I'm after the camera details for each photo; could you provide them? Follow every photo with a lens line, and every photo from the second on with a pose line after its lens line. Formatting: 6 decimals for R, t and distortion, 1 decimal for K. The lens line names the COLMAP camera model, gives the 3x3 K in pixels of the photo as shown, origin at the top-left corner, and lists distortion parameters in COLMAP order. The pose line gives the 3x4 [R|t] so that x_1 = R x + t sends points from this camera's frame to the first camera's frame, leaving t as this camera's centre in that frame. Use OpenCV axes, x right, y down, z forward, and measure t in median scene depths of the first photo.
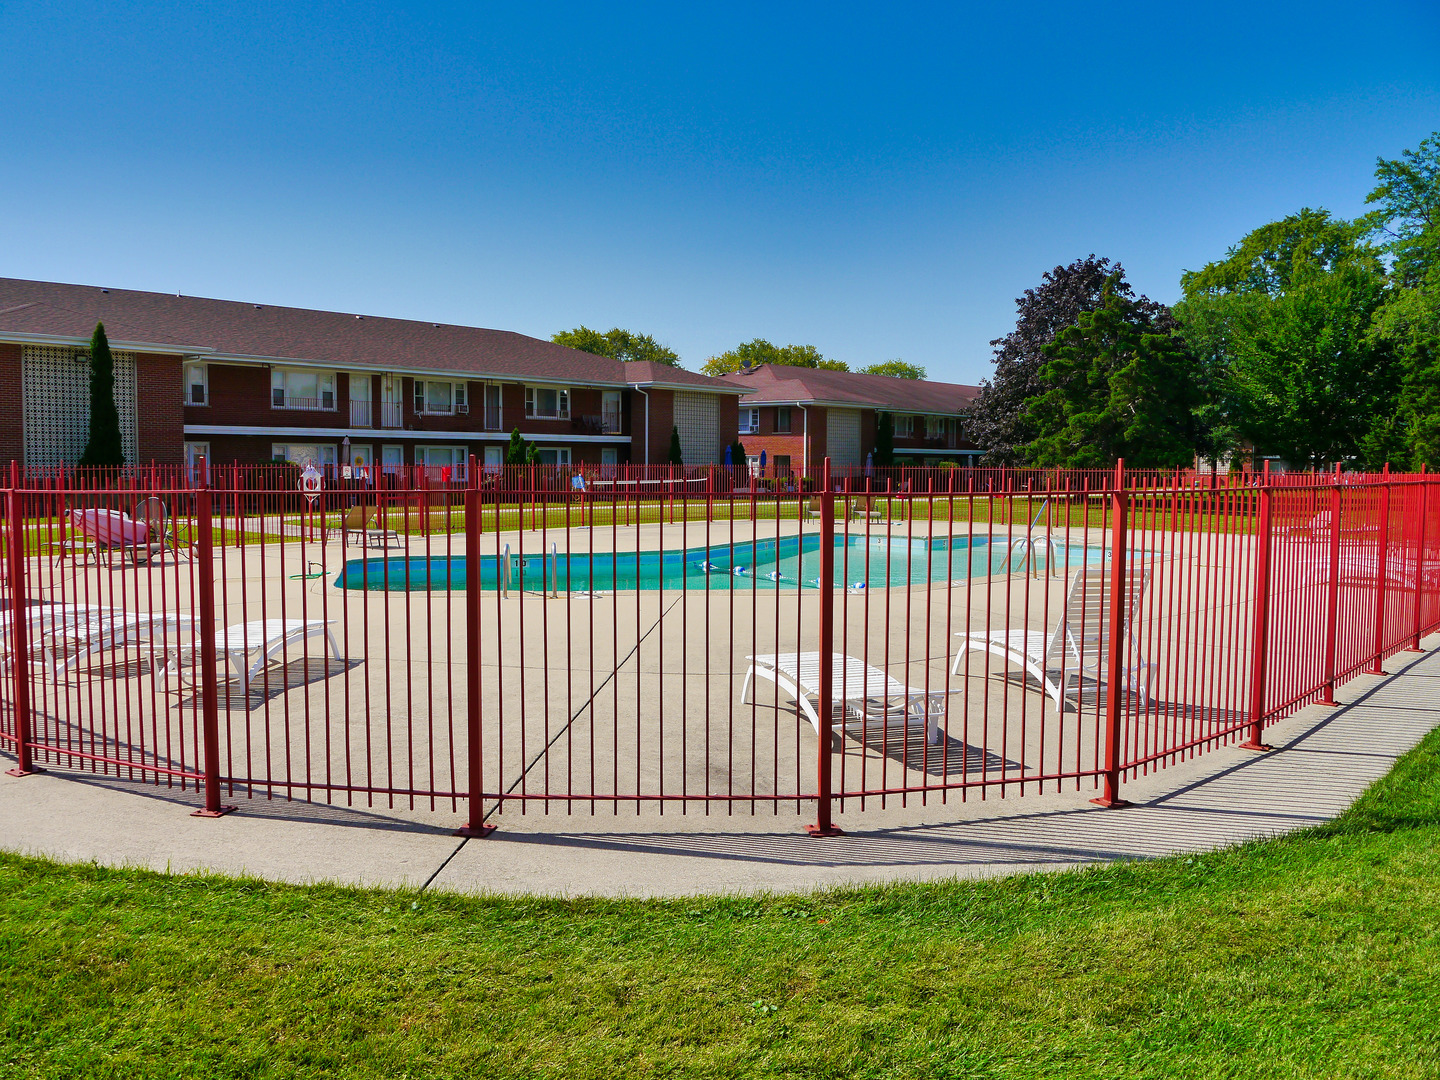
lens RADIAL K [[1177.2, 0, 718.7], [0, 1177.2, 541.4], [0, 0, 1]] dist [-0.044958, 0.026656]
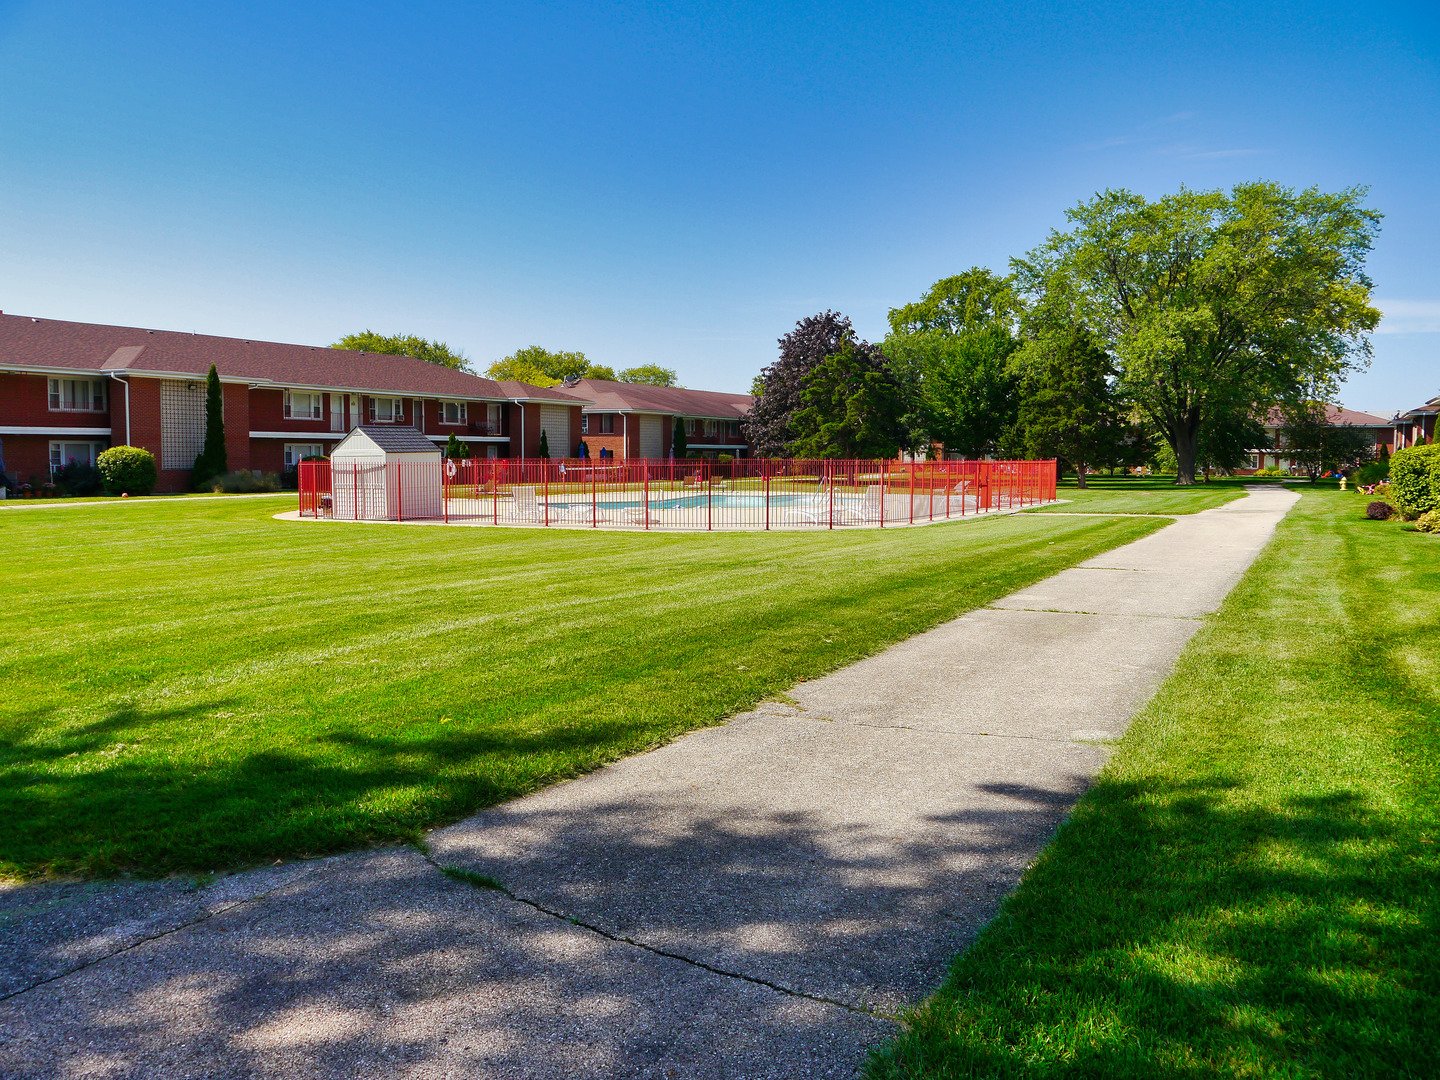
lens RADIAL K [[1177.2, 0, 716.7], [0, 1177.2, 542.4], [0, 0, 1]] dist [-0.044958, 0.026656]
pose [[0.973674, -0.019352, 0.227121, -0.182420], [0.017642, 0.999799, 0.009557, 0.029057], [-0.227261, -0.005299, 0.973820, -0.458367]]
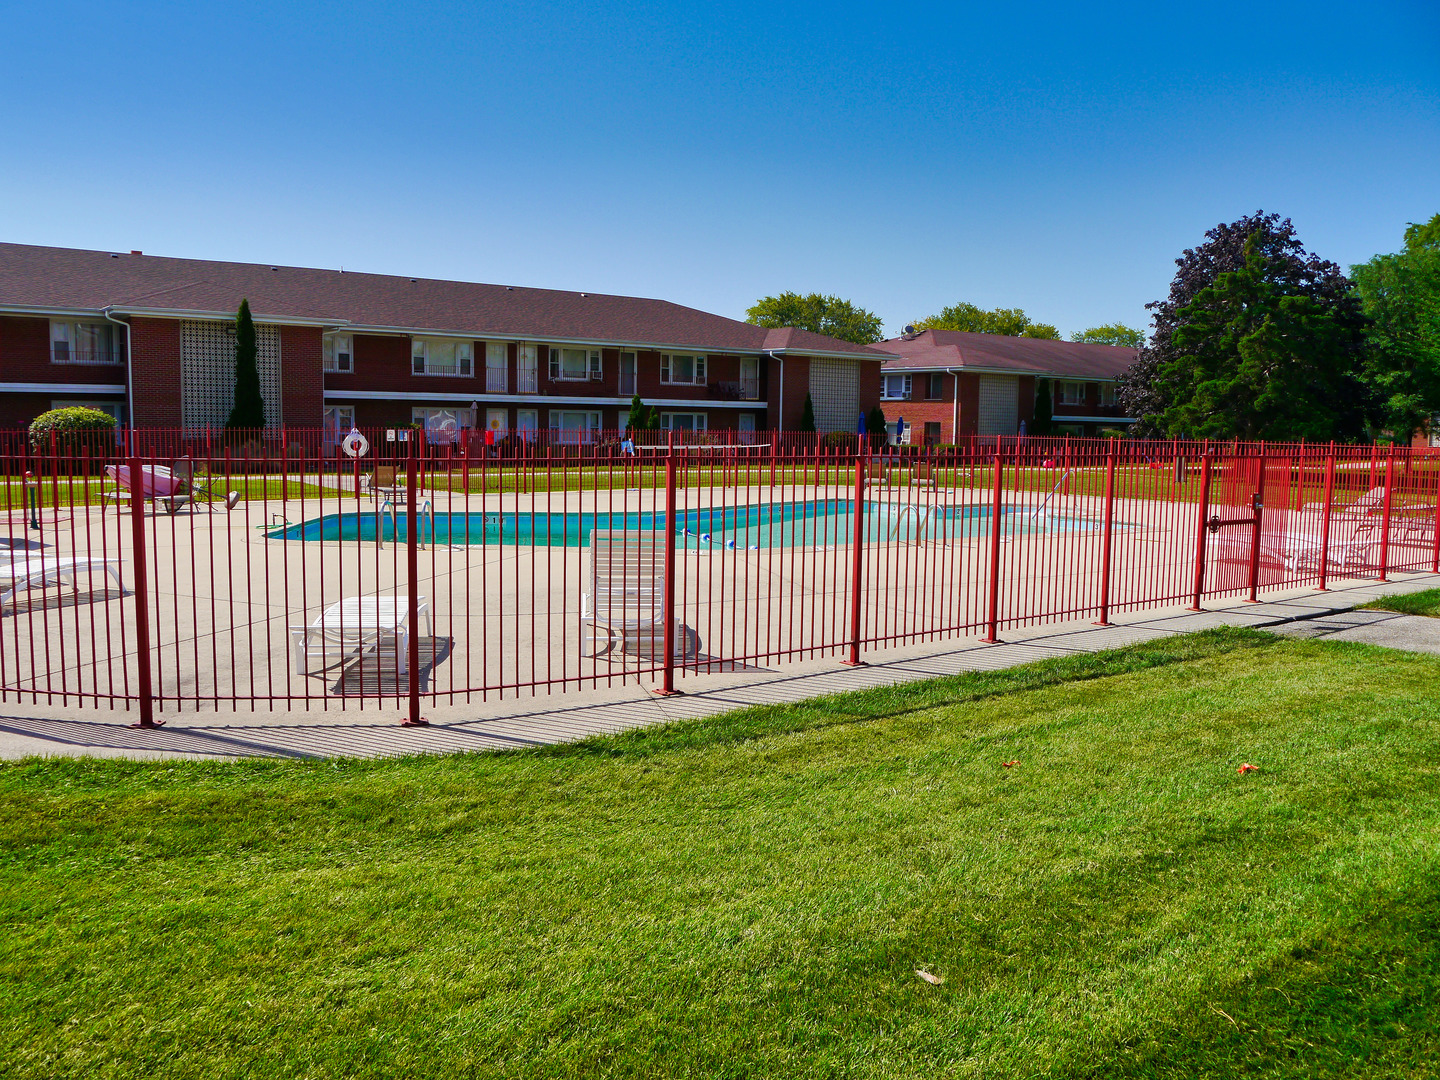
lens RADIAL K [[1177.2, 0, 717.6], [0, 1177.2, 545.4], [0, 0, 1]] dist [-0.044958, 0.026656]
pose [[0.979818, 0.028363, -0.197868, 0.105779], [-0.021801, 0.999140, 0.035263, -0.000477], [0.198698, -0.030238, 0.979594, -0.011545]]
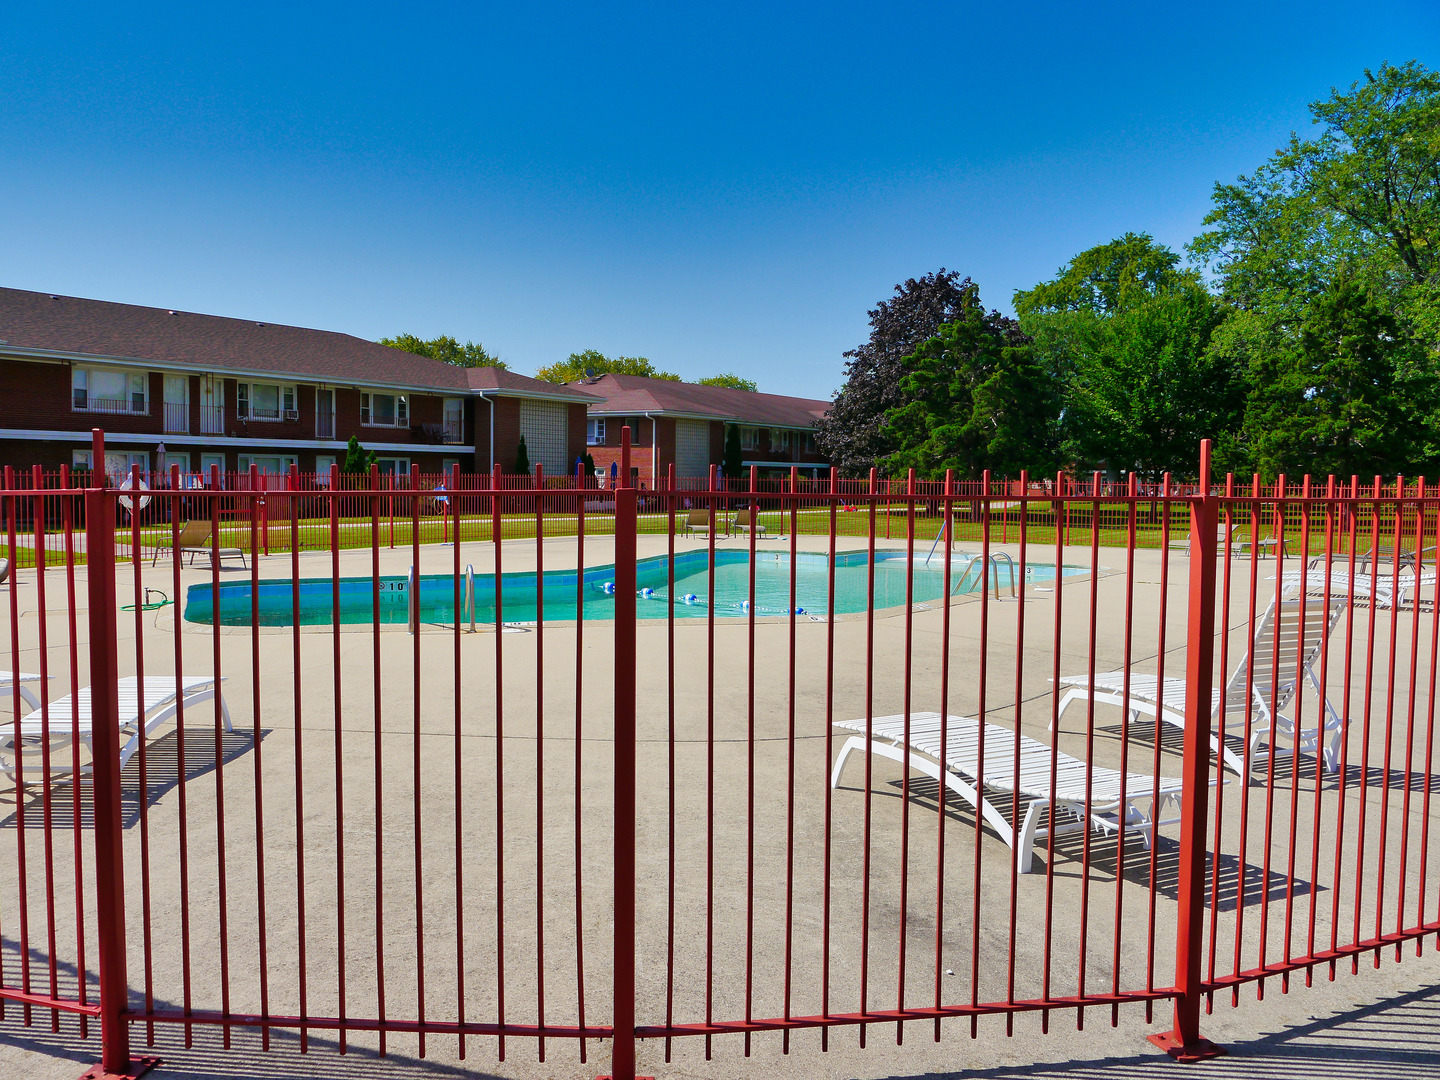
lens RADIAL K [[1177.2, 0, 718.7], [0, 1177.2, 541.5], [0, 0, 1]] dist [-0.044958, 0.026656]
pose [[0.988609, -0.003786, 0.150457, -0.027530], [0.005542, 0.999921, -0.011254, -0.001461], [-0.150403, 0.011960, 0.988552, 0.048543]]
